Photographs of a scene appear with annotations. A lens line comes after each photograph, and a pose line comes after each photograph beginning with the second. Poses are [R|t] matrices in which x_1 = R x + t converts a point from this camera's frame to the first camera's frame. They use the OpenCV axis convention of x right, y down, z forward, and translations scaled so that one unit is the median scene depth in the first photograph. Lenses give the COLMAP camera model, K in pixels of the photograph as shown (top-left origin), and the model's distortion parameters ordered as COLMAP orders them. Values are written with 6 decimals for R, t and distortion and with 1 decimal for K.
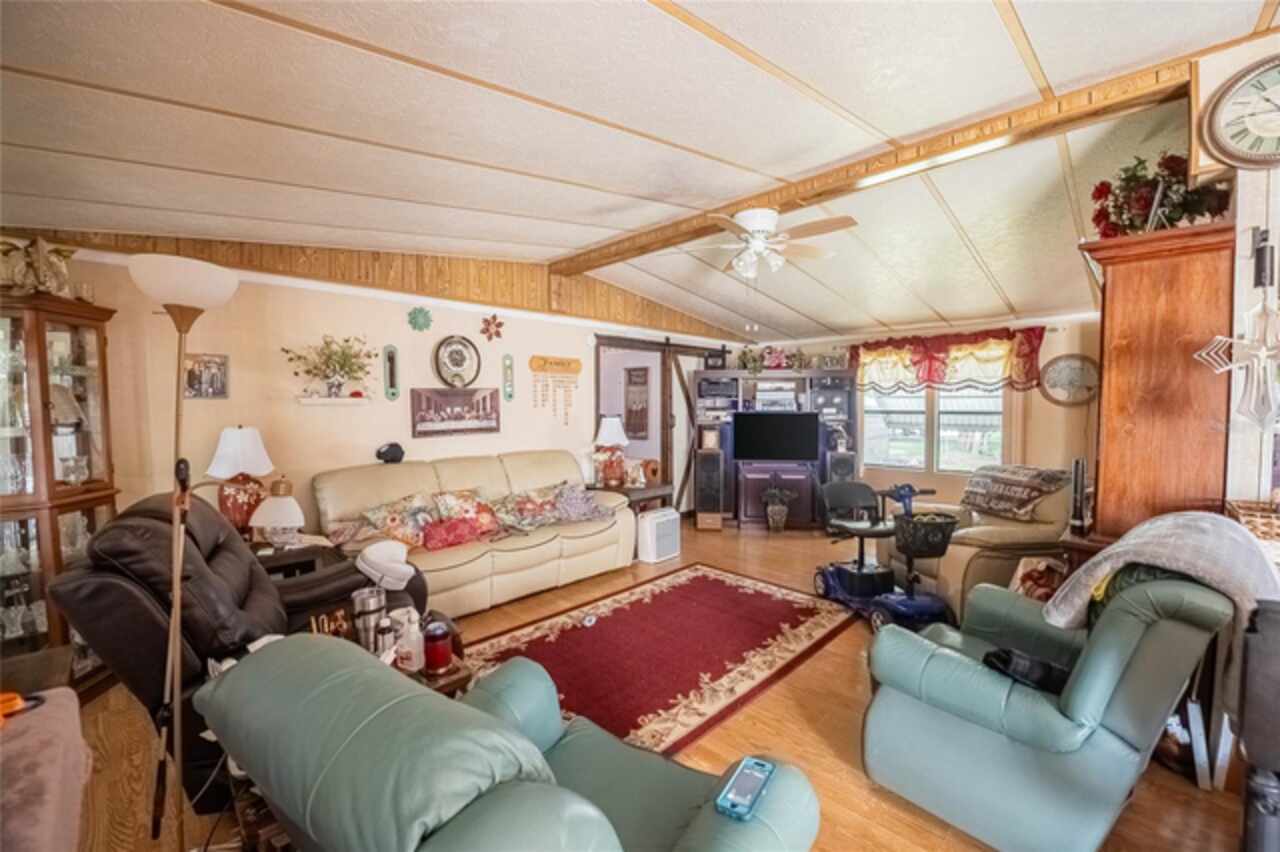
lens RADIAL K [[511.9, 0, 655.2], [0, 511.9, 415.6], [0, 0, 1]] dist [-0.002623, -0.004972]
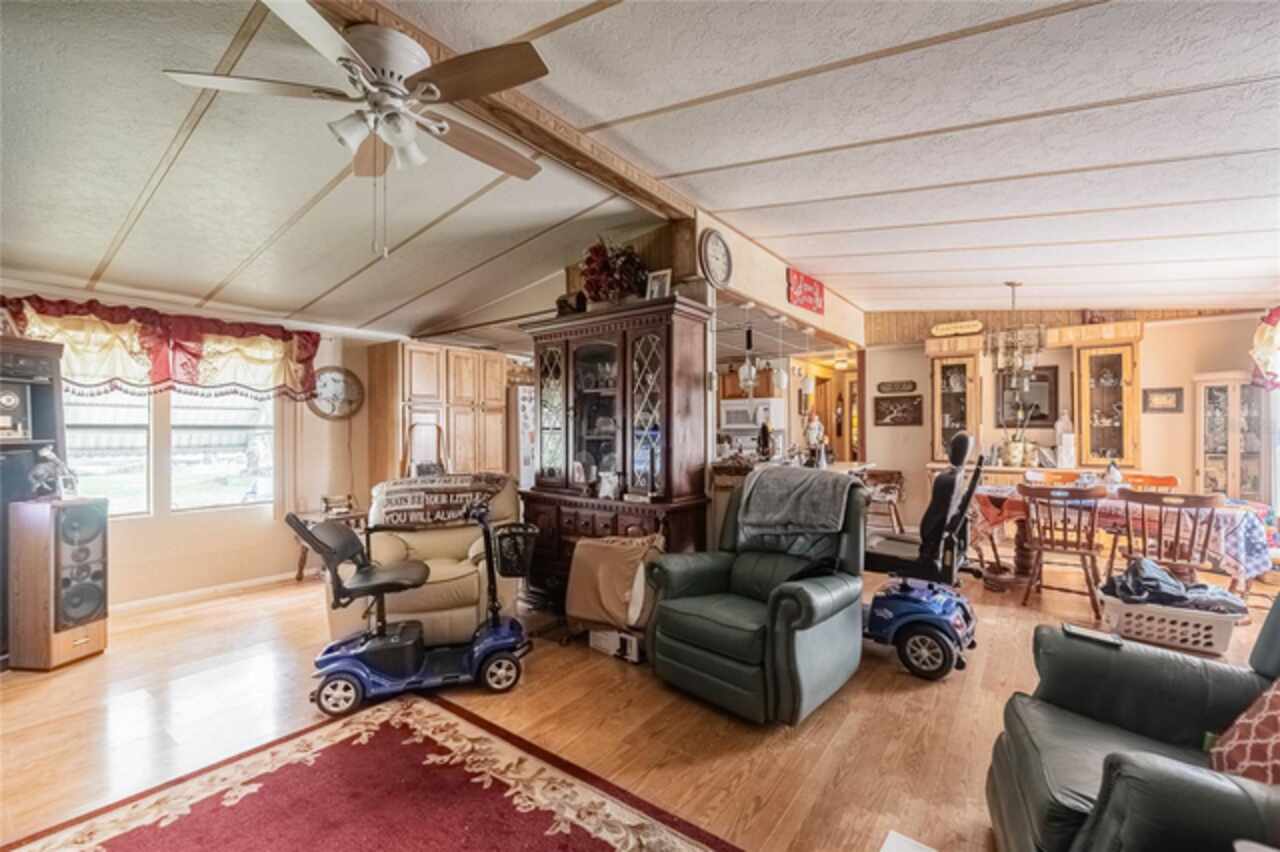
lens RADIAL K [[537.1, 0, 640.0], [0, 537.1, 426.0], [0, 0, 1]] dist [-0.008925, -0.000349]
pose [[-0.108273, 0.014475, 0.994016, -0.294269], [0.031891, 0.999430, -0.011080, 0.025885], [-0.993610, 0.030500, -0.108673, 0.598283]]
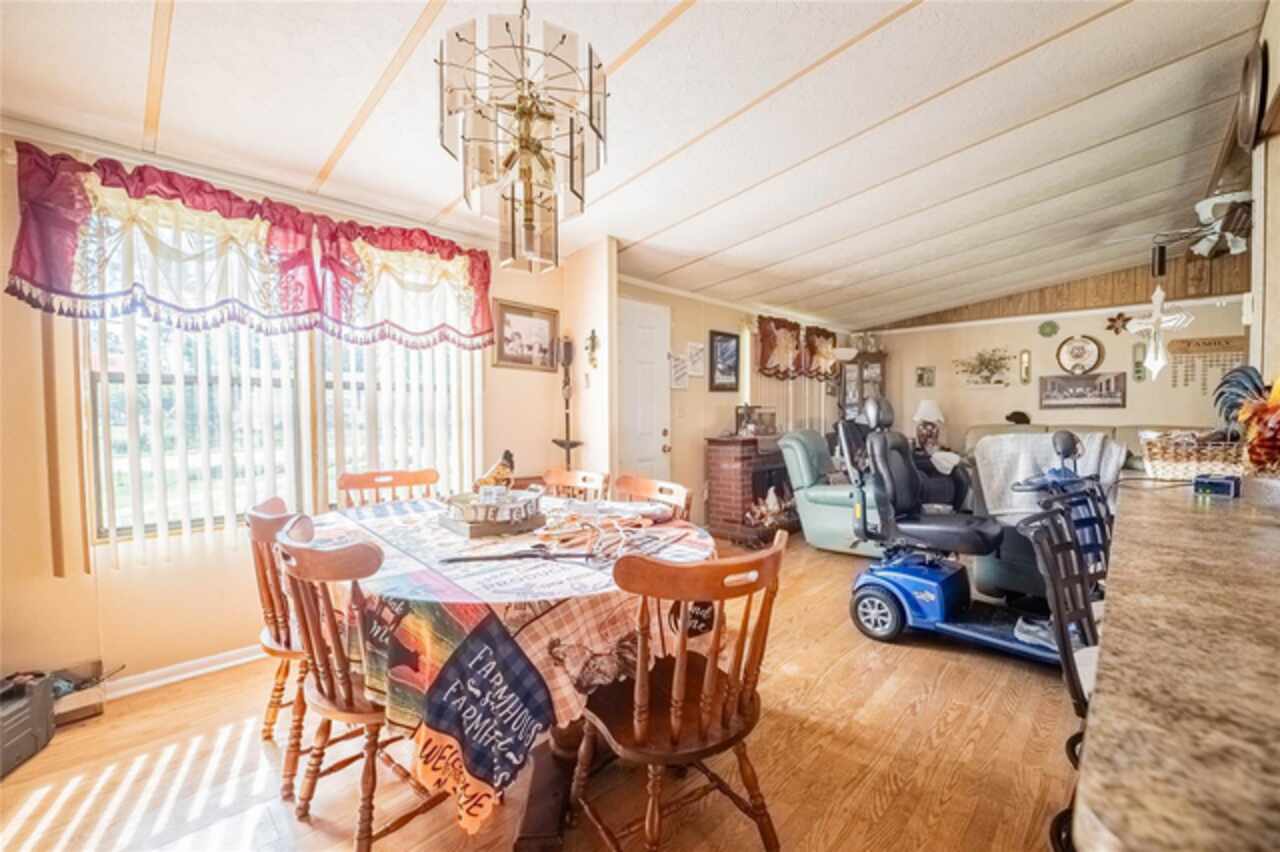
lens RADIAL K [[520.8, 0, 640.0], [0, 520.8, 426.0], [0, 0, 1]] dist [-0.020878, -0.000210]
pose [[-0.012477, 0.037705, -0.999211, 0.943773], [-0.016949, 0.999137, 0.037913, 0.049767], [0.999779, 0.017408, -0.011827, -0.144743]]
